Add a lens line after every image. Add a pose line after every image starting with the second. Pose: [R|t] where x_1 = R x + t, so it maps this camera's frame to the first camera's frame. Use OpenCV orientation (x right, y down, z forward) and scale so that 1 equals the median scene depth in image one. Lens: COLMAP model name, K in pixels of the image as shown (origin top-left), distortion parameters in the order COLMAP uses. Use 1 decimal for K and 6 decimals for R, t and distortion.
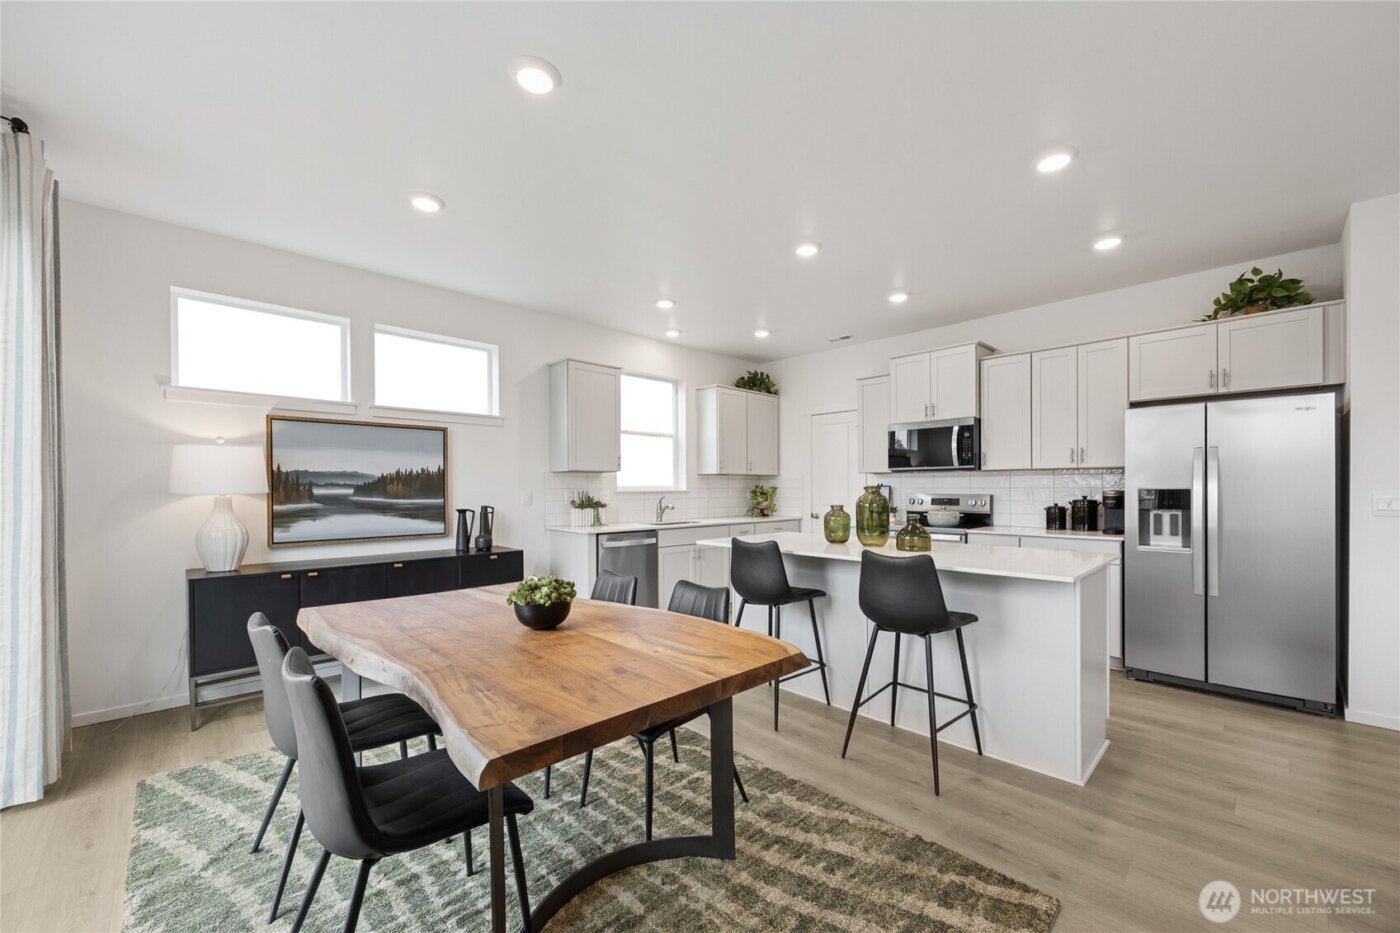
lens RADIAL K [[570.7, 0, 711.1], [0, 570.7, 490.1], [0, 0, 1]] dist [-0.002957, 0.000313]
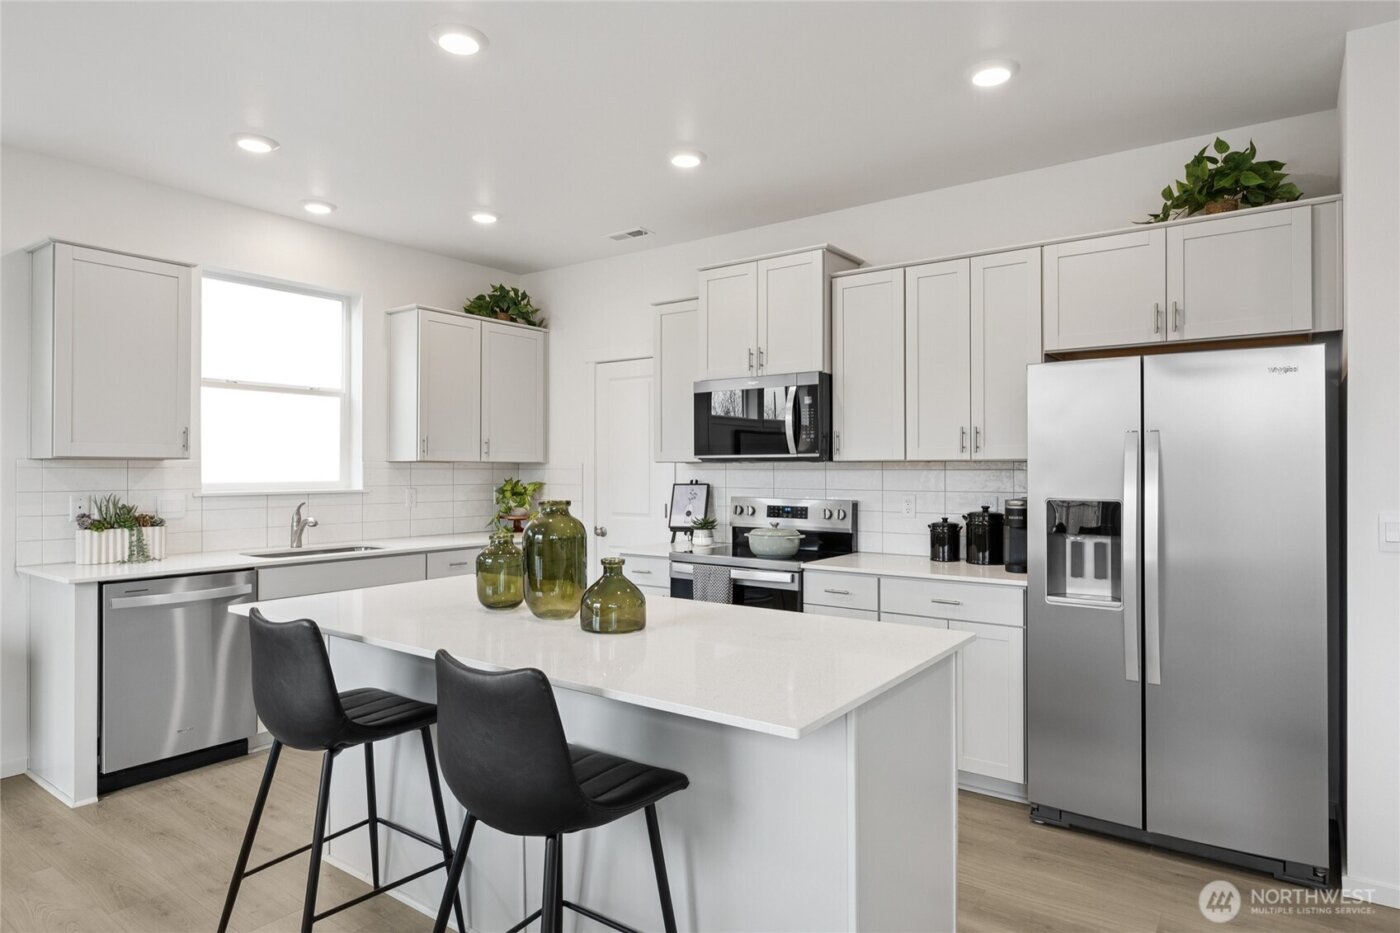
lens RADIAL K [[826.6, 0, 727.2], [0, 826.6, 462.5], [0, 0, 1]] dist [-0.005134, 0.003410]
pose [[0.984580, 0.005417, 0.174854, 0.244762], [-0.003210, 0.999912, -0.012900, -0.025093], [-0.174908, 0.012140, 0.984510, 0.192773]]
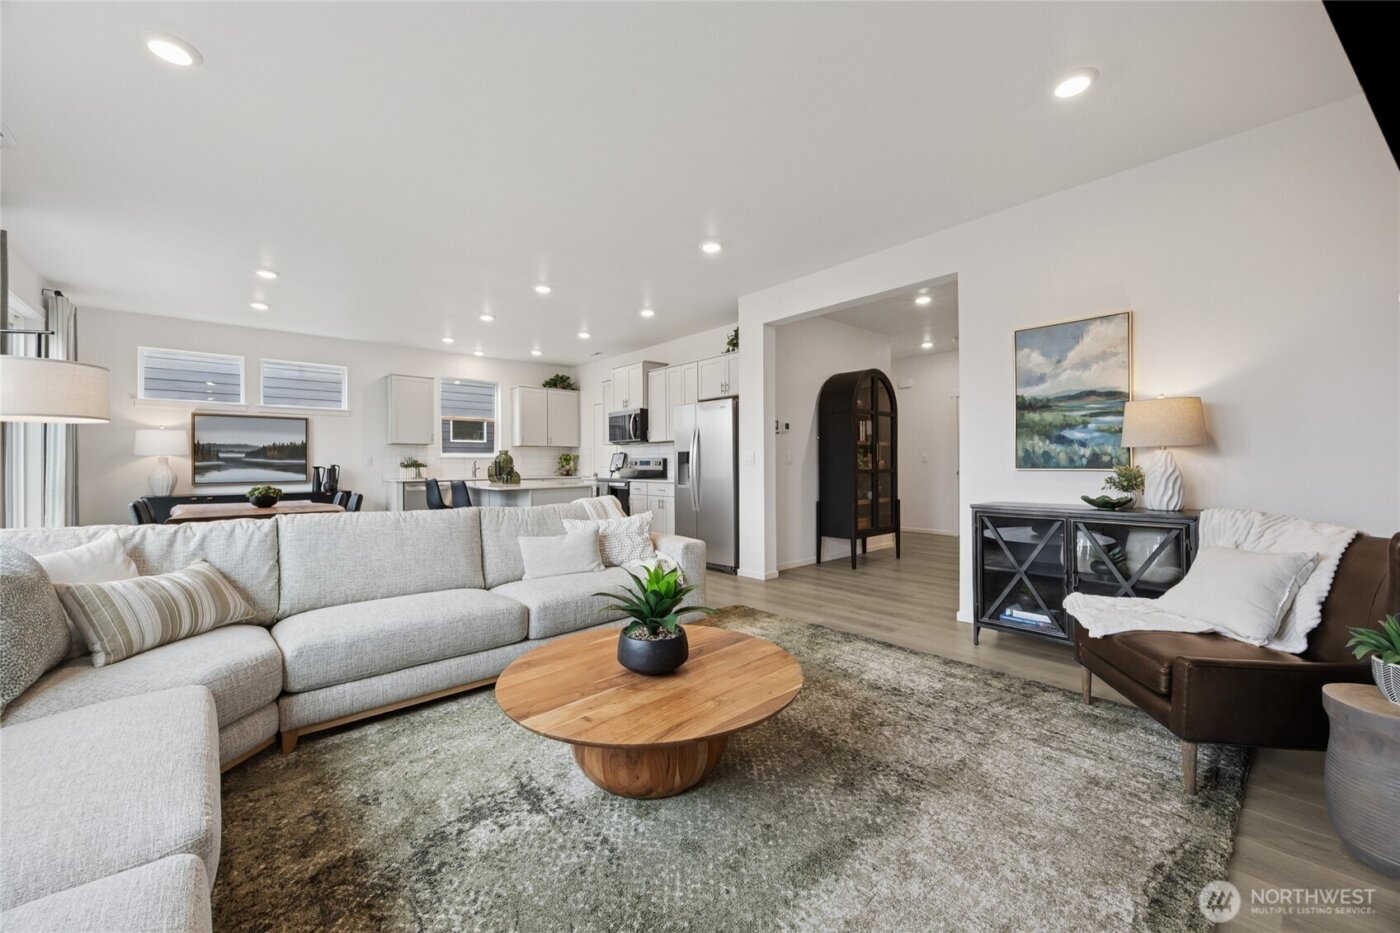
lens RADIAL K [[570.7, 0, 723.9], [0, 570.7, 456.1], [0, 0, 1]] dist [-0.002957, 0.000313]
pose [[0.999115, -0.003051, -0.041952, 0.856488], [0.002322, 0.999846, -0.017413, 0.036044], [0.041998, 0.017300, 0.998968, -0.641087]]
